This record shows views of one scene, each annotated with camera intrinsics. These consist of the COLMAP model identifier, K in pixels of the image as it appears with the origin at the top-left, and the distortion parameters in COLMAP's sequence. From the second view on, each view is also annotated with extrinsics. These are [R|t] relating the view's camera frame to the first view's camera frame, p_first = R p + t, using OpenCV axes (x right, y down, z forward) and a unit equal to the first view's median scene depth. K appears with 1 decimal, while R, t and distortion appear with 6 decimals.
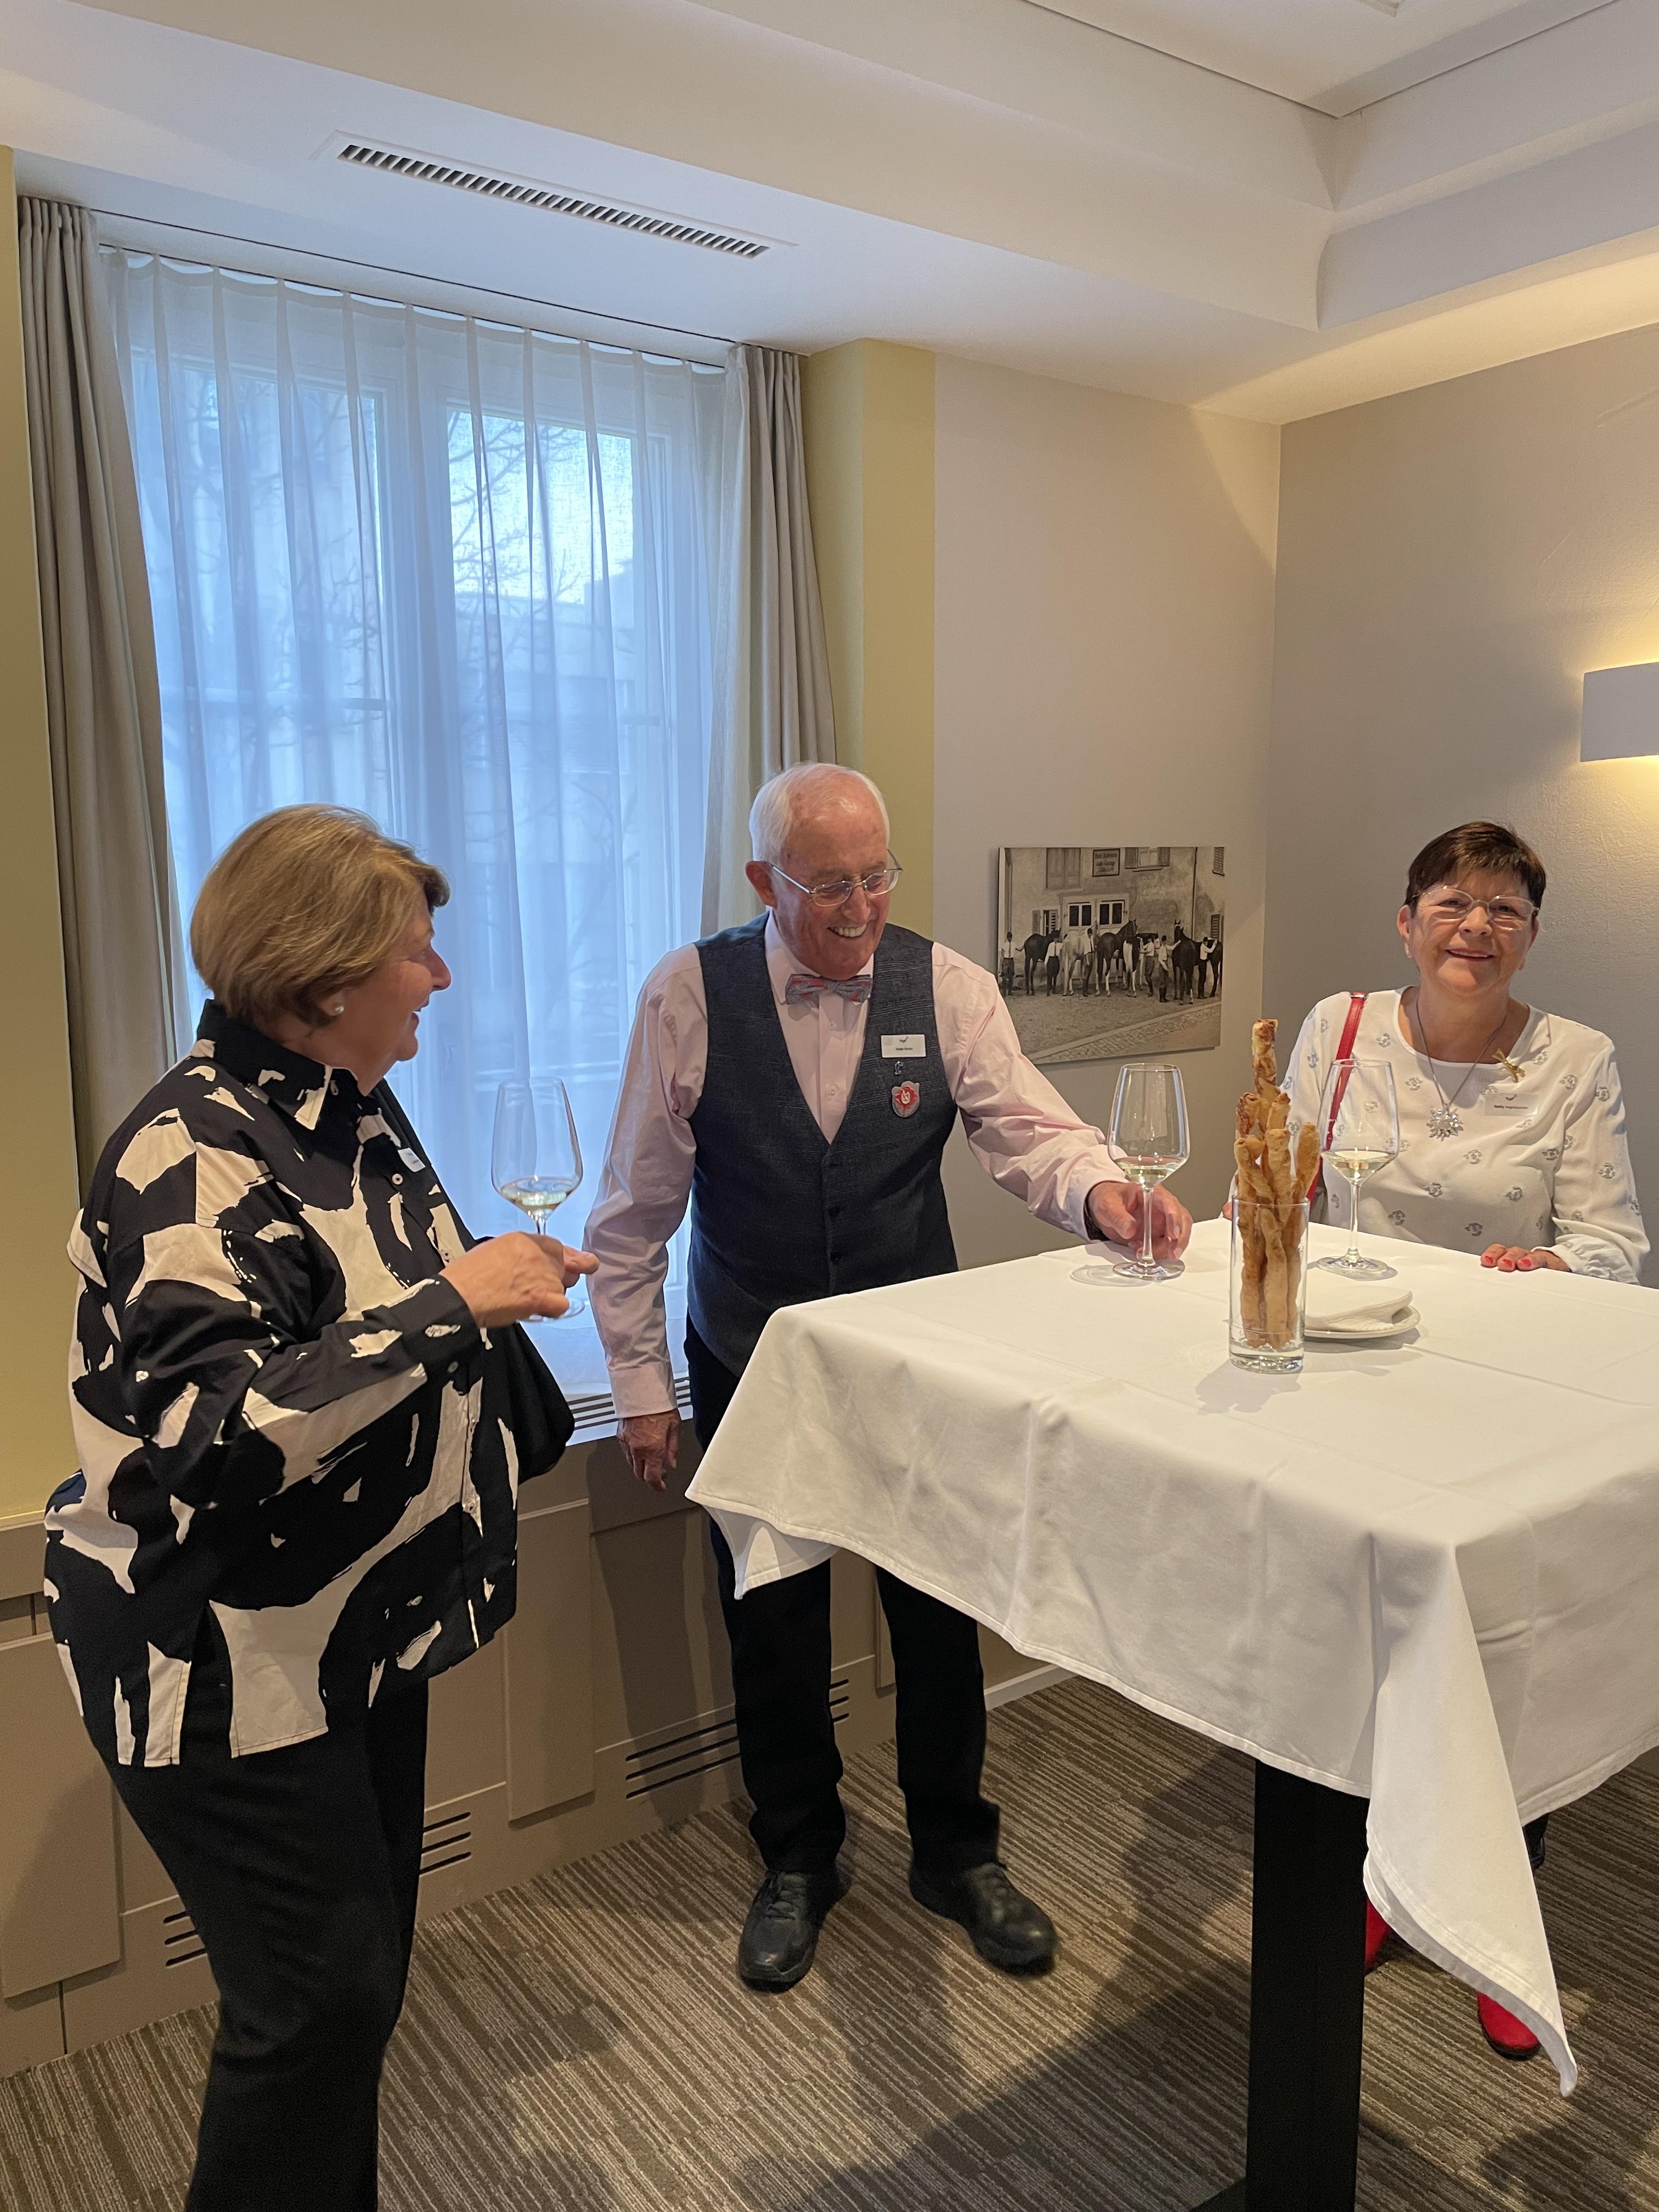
lens RADIAL K [[1678.6, 0, 829.5], [0, 1678.6, 1106.0], [0, 0, 1]] dist [0.057108, -0.110367]
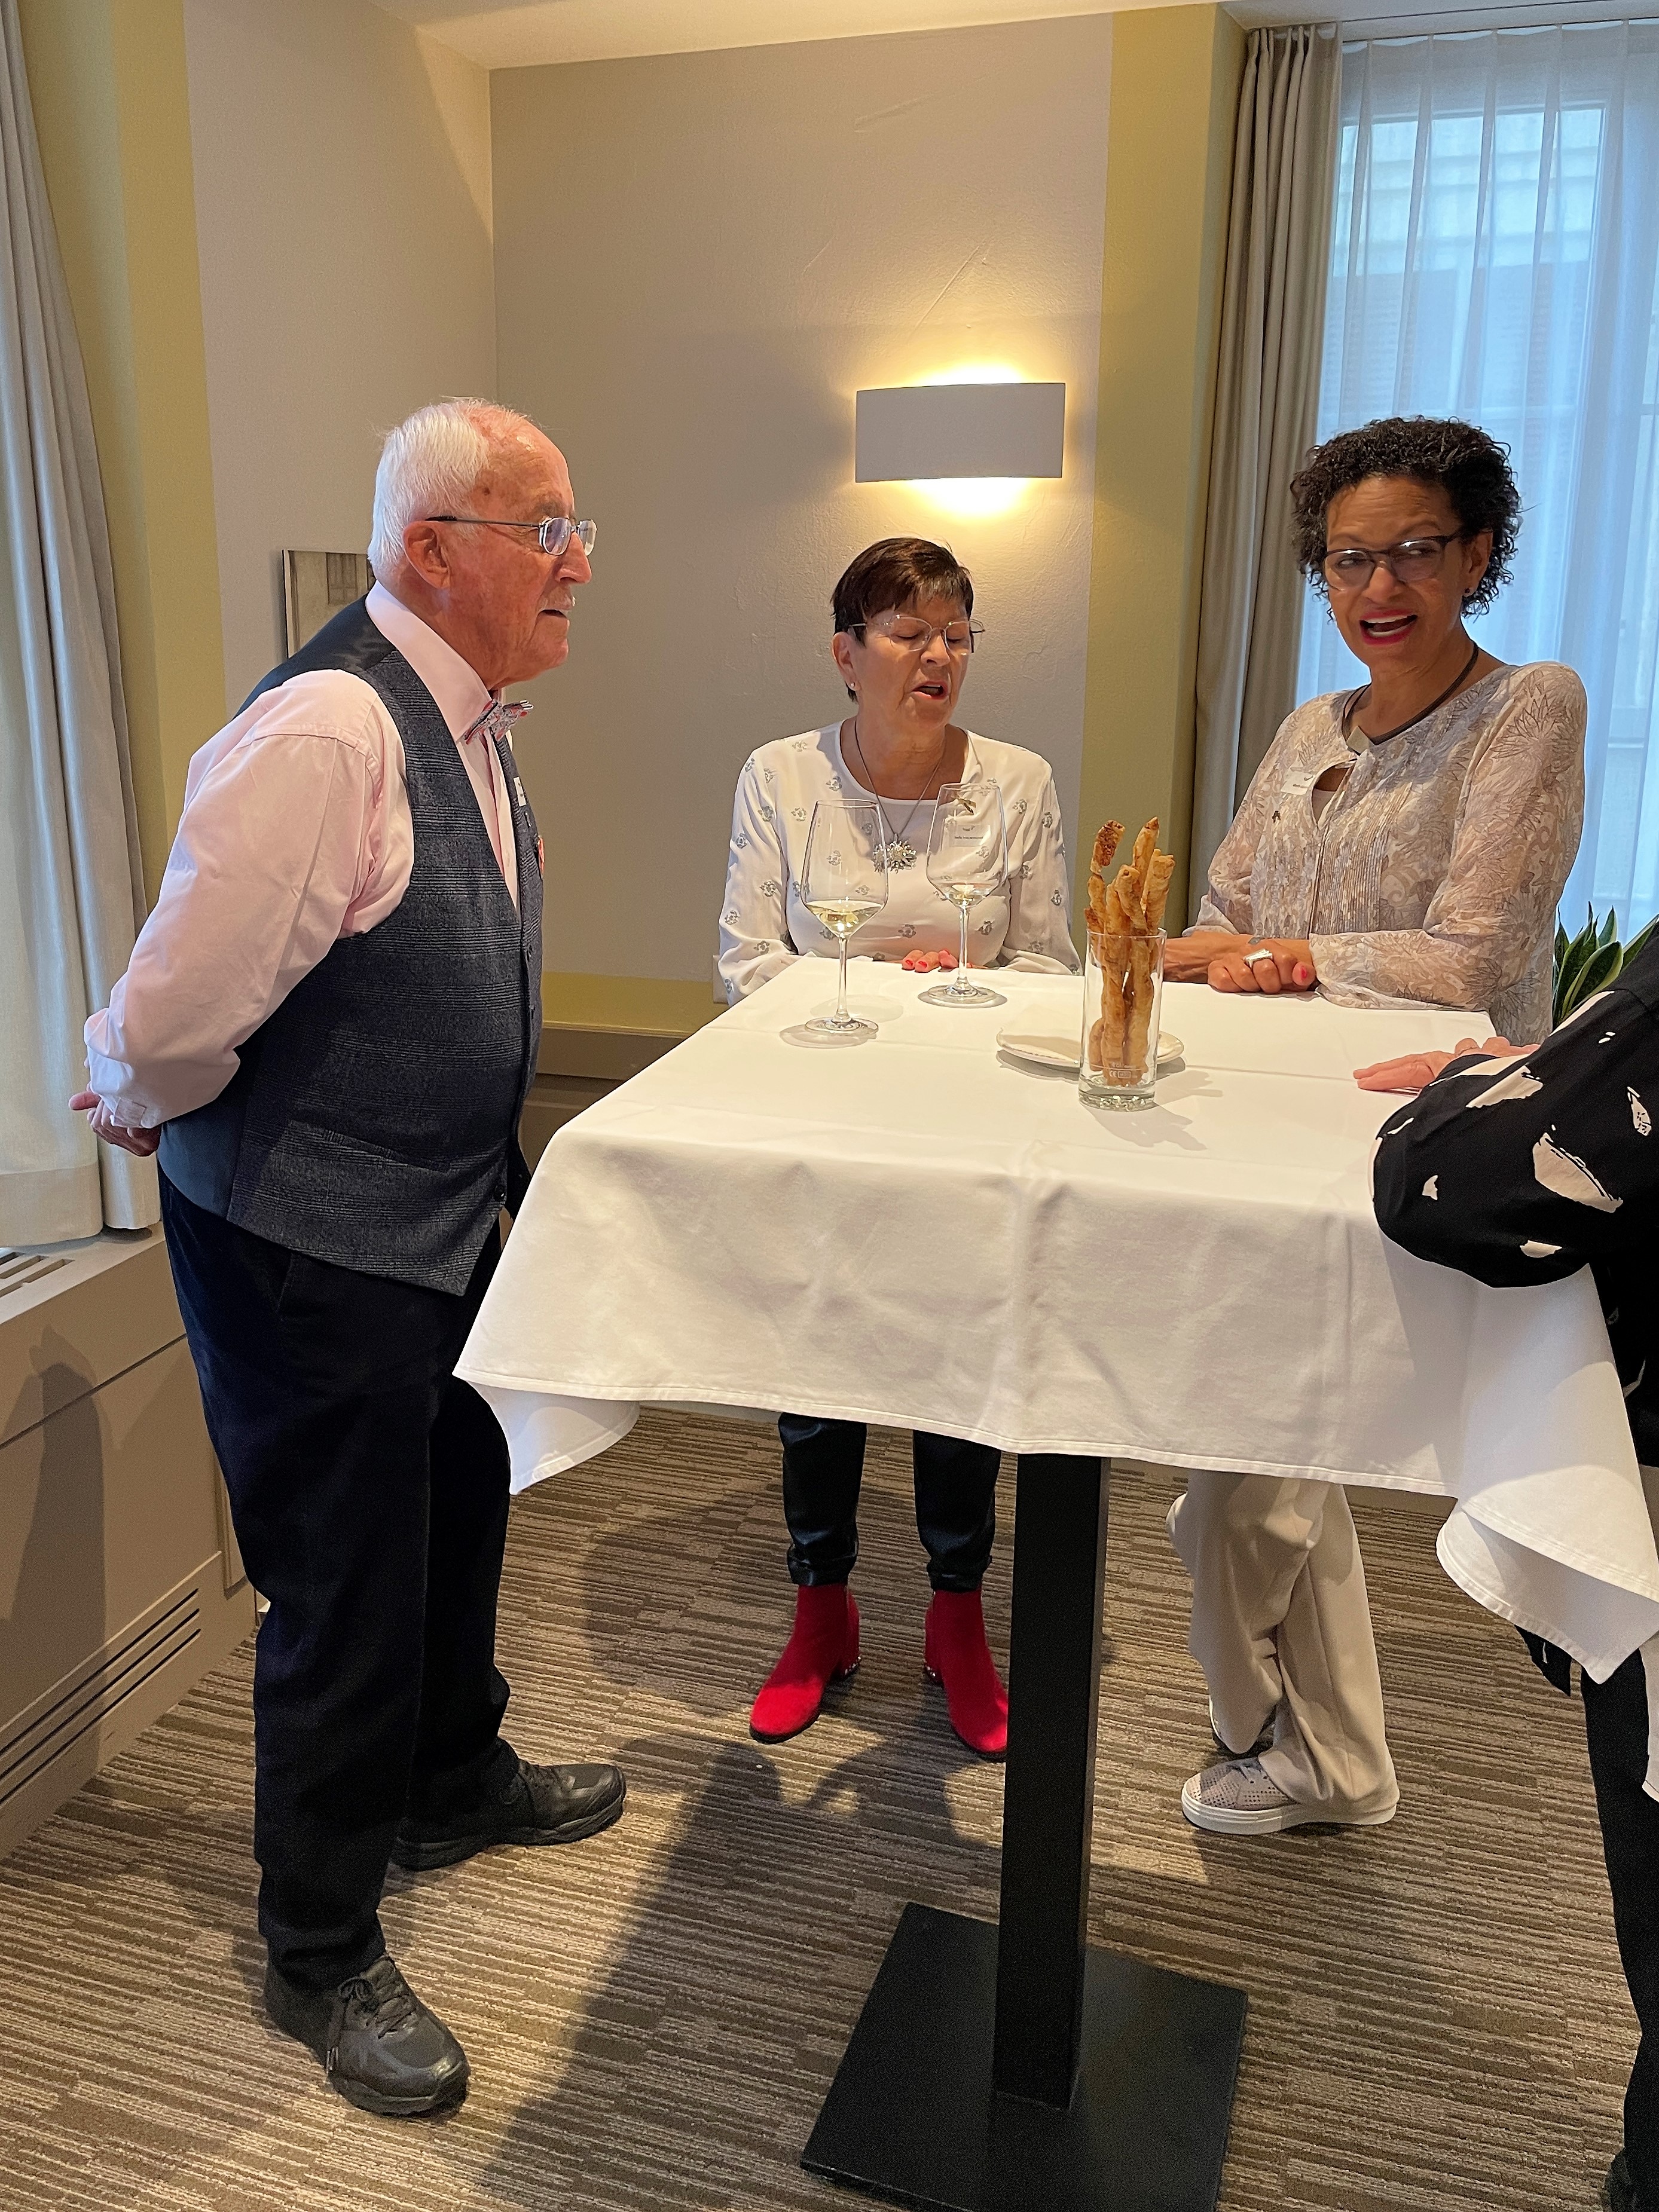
lens RADIAL K [[1792.7, 0, 830.3], [0, 1792.7, 1039.6], [0, 0, 1]] dist [0.111753, -0.145052]
pose [[0.808055, -0.123772, 0.575958, -0.301341], [0.067965, 0.990738, 0.117555, -0.011470], [-0.585173, -0.055846, 0.808983, 0.166211]]
